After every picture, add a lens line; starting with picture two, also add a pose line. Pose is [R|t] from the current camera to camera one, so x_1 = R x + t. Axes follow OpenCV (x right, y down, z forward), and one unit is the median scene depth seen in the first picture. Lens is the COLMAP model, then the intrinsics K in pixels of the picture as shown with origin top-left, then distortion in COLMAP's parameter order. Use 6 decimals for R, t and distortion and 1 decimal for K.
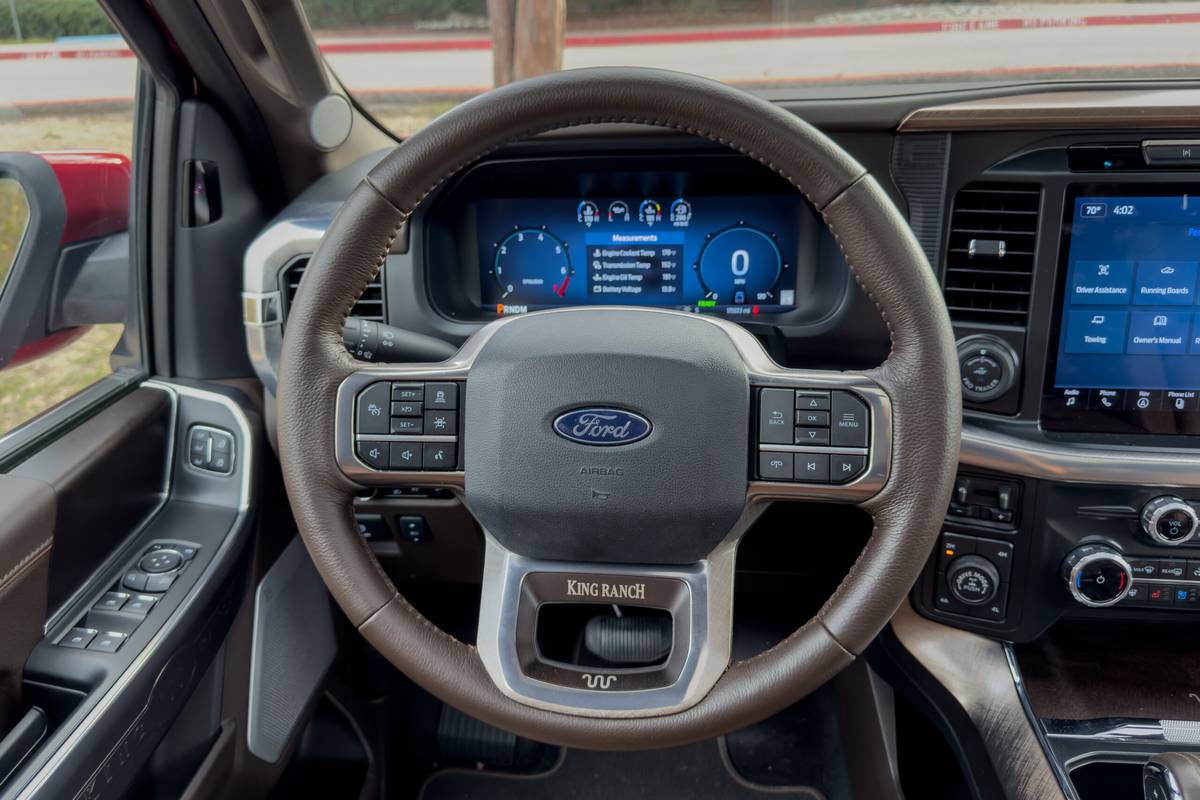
lens RADIAL K [[961.8, 0, 566.5], [0, 961.8, 376.9], [0, 0, 1]] dist [0.077372, -0.139235]
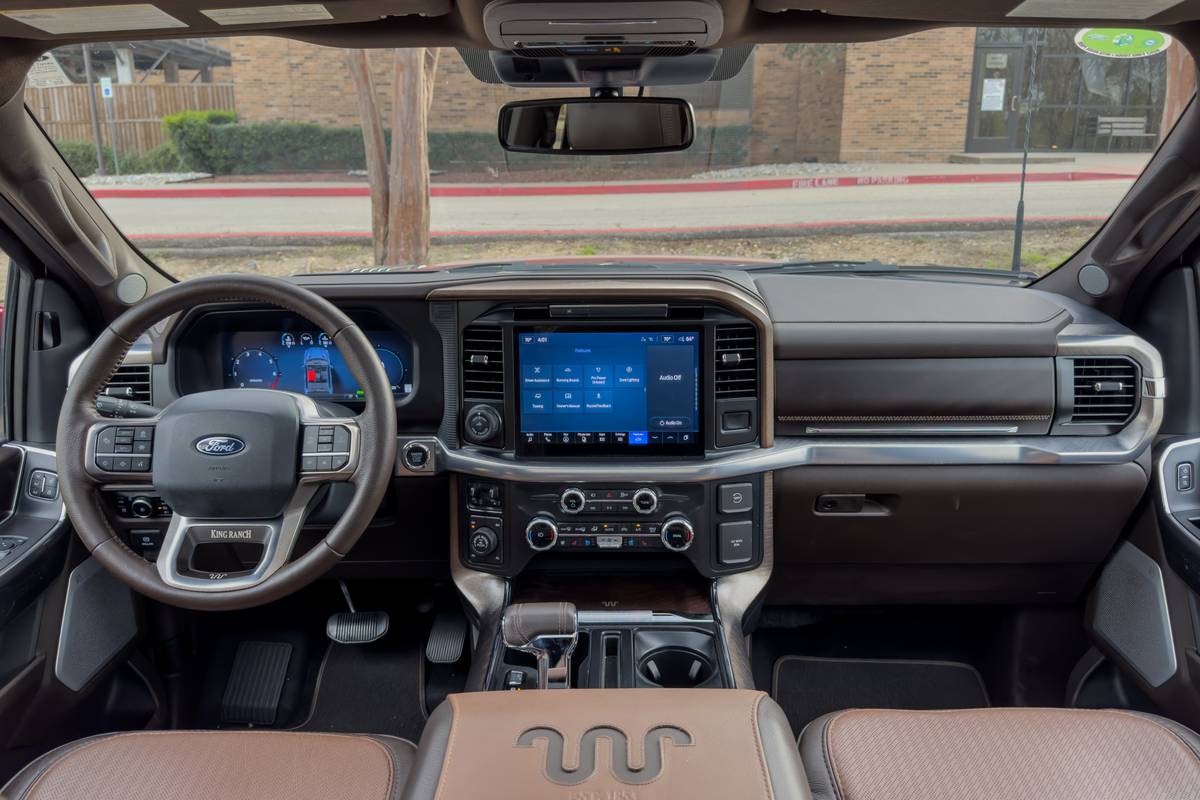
lens RADIAL K [[918.2, 0, 632.1], [0, 918.2, 345.7], [0, 0, 1]] dist [0.079526, -0.143714]
pose [[0.992062, -0.002919, 0.125716, 0.497475], [0.022233, 0.988052, -0.152506, 0.122651], [-0.123769, 0.154090, 0.980274, -0.809081]]
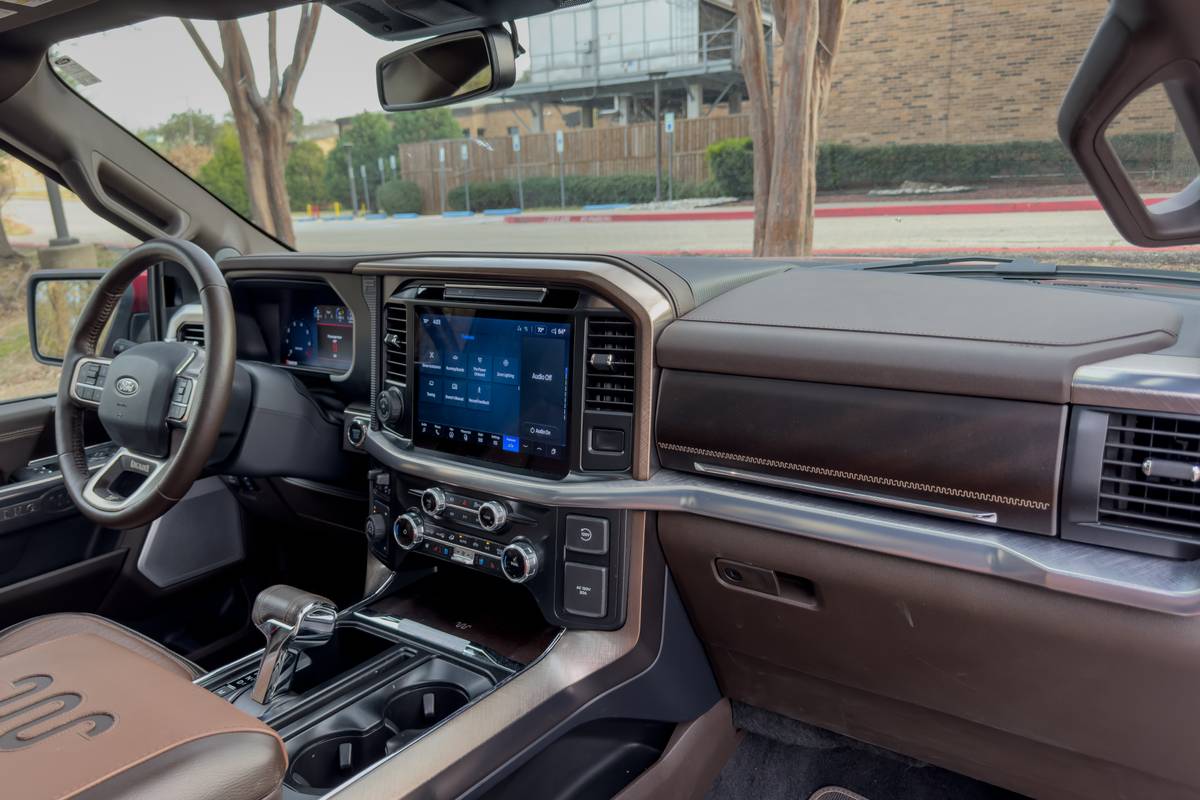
lens RADIAL K [[961.8, 0, 566.5], [0, 961.8, 376.9], [0, 0, 1]] dist [0.077372, -0.139235]
pose [[0.850179, 0.095756, -0.517713, 1.636213], [-0.174730, 0.978907, -0.105880, 0.071147], [0.496654, 0.180477, 0.848977, -0.356820]]
